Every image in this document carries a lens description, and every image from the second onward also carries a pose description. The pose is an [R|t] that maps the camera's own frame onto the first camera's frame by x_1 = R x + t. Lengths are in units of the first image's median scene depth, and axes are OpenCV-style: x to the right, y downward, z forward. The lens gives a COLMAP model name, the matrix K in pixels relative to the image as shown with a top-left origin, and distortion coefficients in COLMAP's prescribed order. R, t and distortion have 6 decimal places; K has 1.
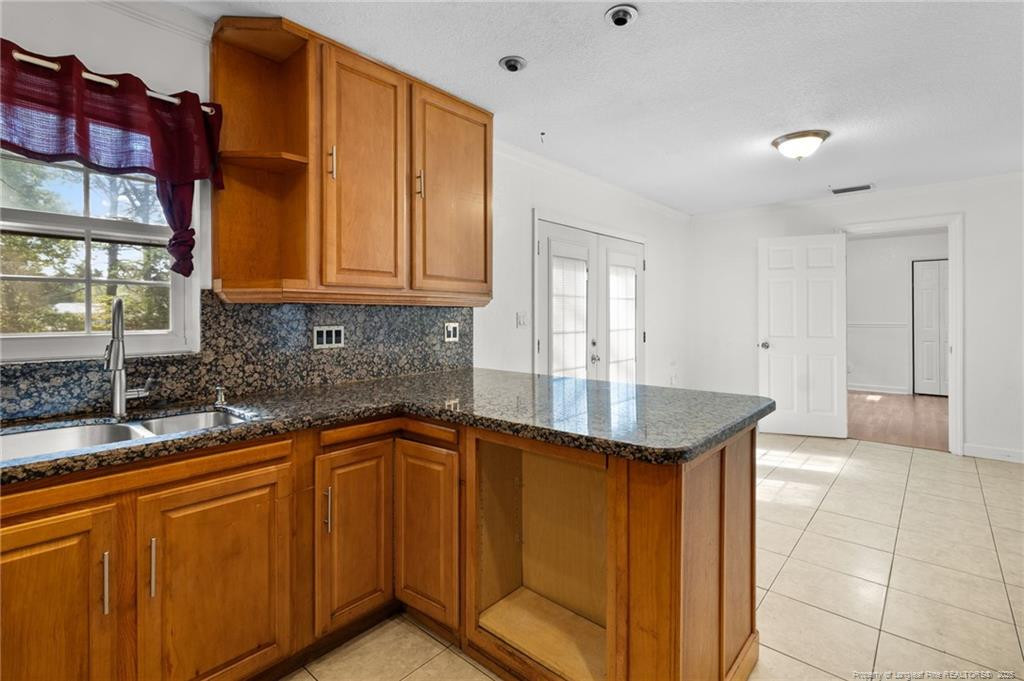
lens RADIAL K [[477.4, 0, 508.5], [0, 477.4, 317.0], [0, 0, 1]] dist [0.000289, 0.000153]
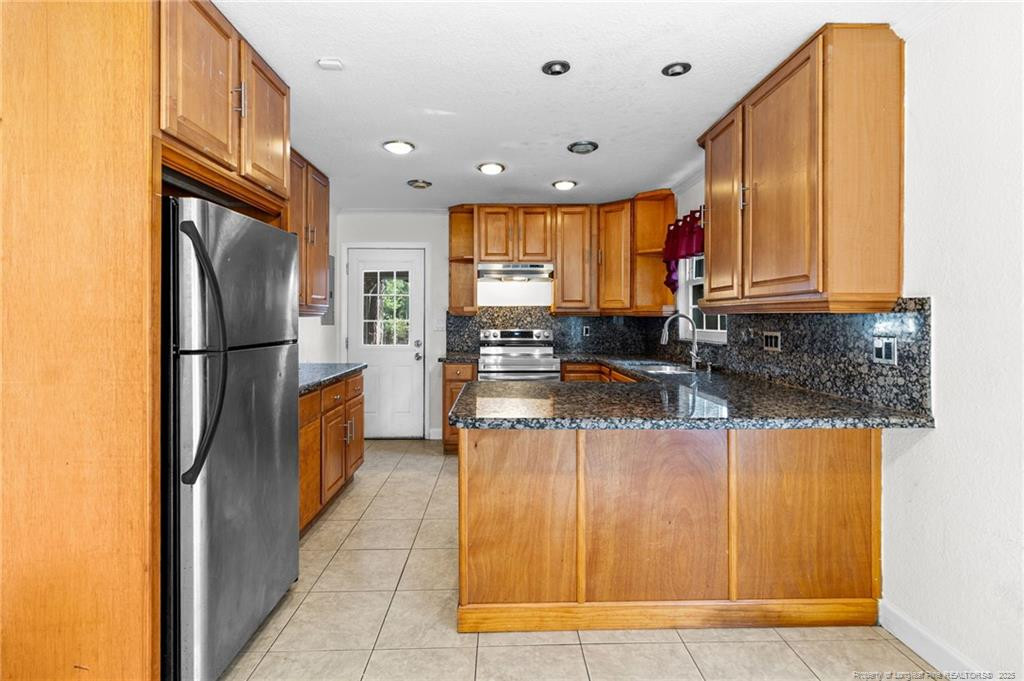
lens RADIAL K [[477.6, 0, 511.4], [0, 477.6, 319.5], [0, 0, 1]] dist [0.001325, 0.000222]
pose [[-0.729520, 0.000113, -0.683959, 1.120259], [-0.003826, 0.999984, 0.004246, -0.017812], [0.683948, 0.005714, -0.729508, 1.777795]]
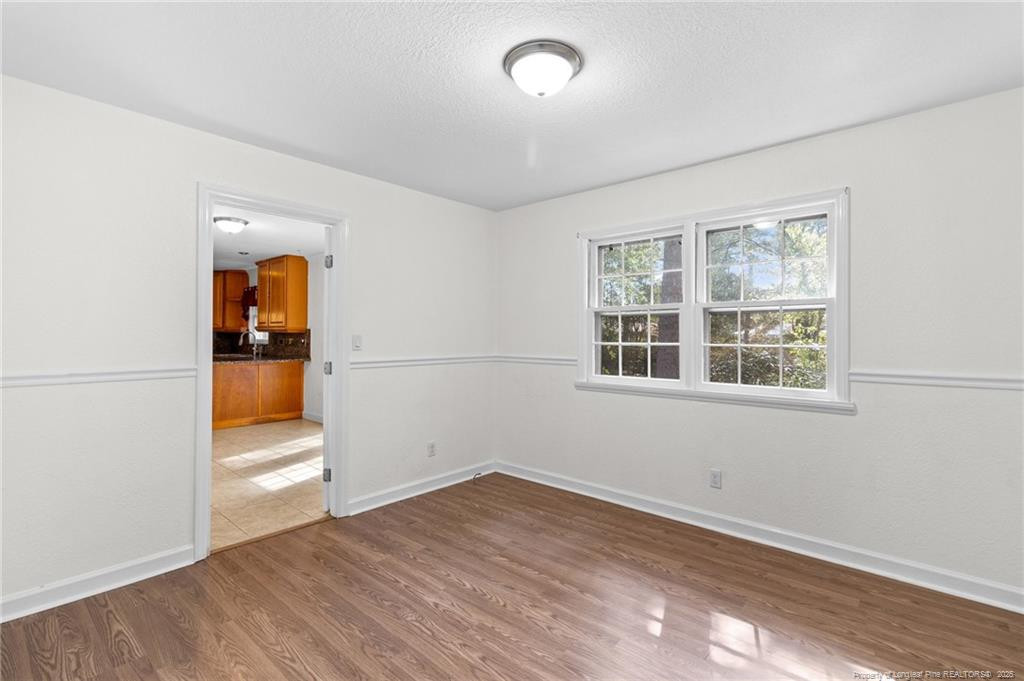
lens RADIAL K [[477.4, 0, 508.5], [0, 477.4, 317.0], [0, 0, 1]] dist [0.000289, 0.000153]
pose [[-0.012914, -0.033053, -0.999370, 3.675838], [-0.003456, 0.999449, -0.033011, -0.032573], [0.999911, 0.003027, -0.013021, 3.291661]]
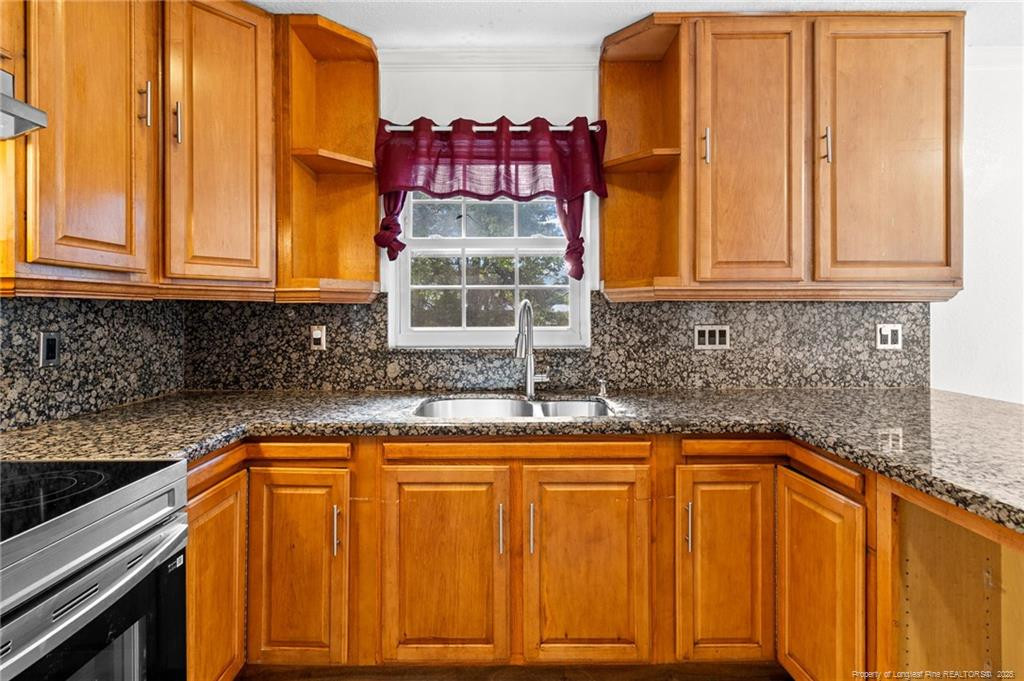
lens RADIAL K [[479.7, 0, 511.8], [0, 479.7, 314.8], [0, 0, 1]] dist [0.001951, 0.000192]
pose [[0.663348, 0.000558, -0.748311, 0.076176], [-0.000724, 1.000000, 0.000104, -0.001687], [0.748311, 0.000473, 0.663348, 0.120853]]
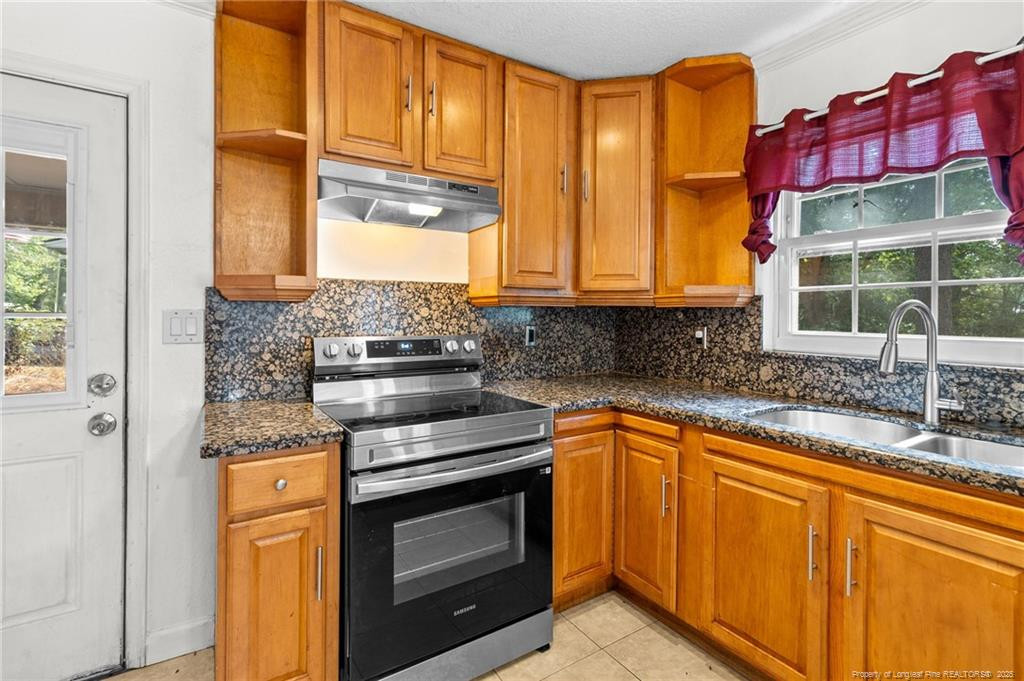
lens RADIAL K [[477.6, 0, 511.4], [0, 477.6, 319.5], [0, 0, 1]] dist [0.001325, 0.000222]
pose [[-0.272460, 0.006915, -0.962142, 0.290907], [-0.008663, 0.999916, 0.009640, -0.002861], [0.962128, 0.010961, -0.272377, 0.399592]]
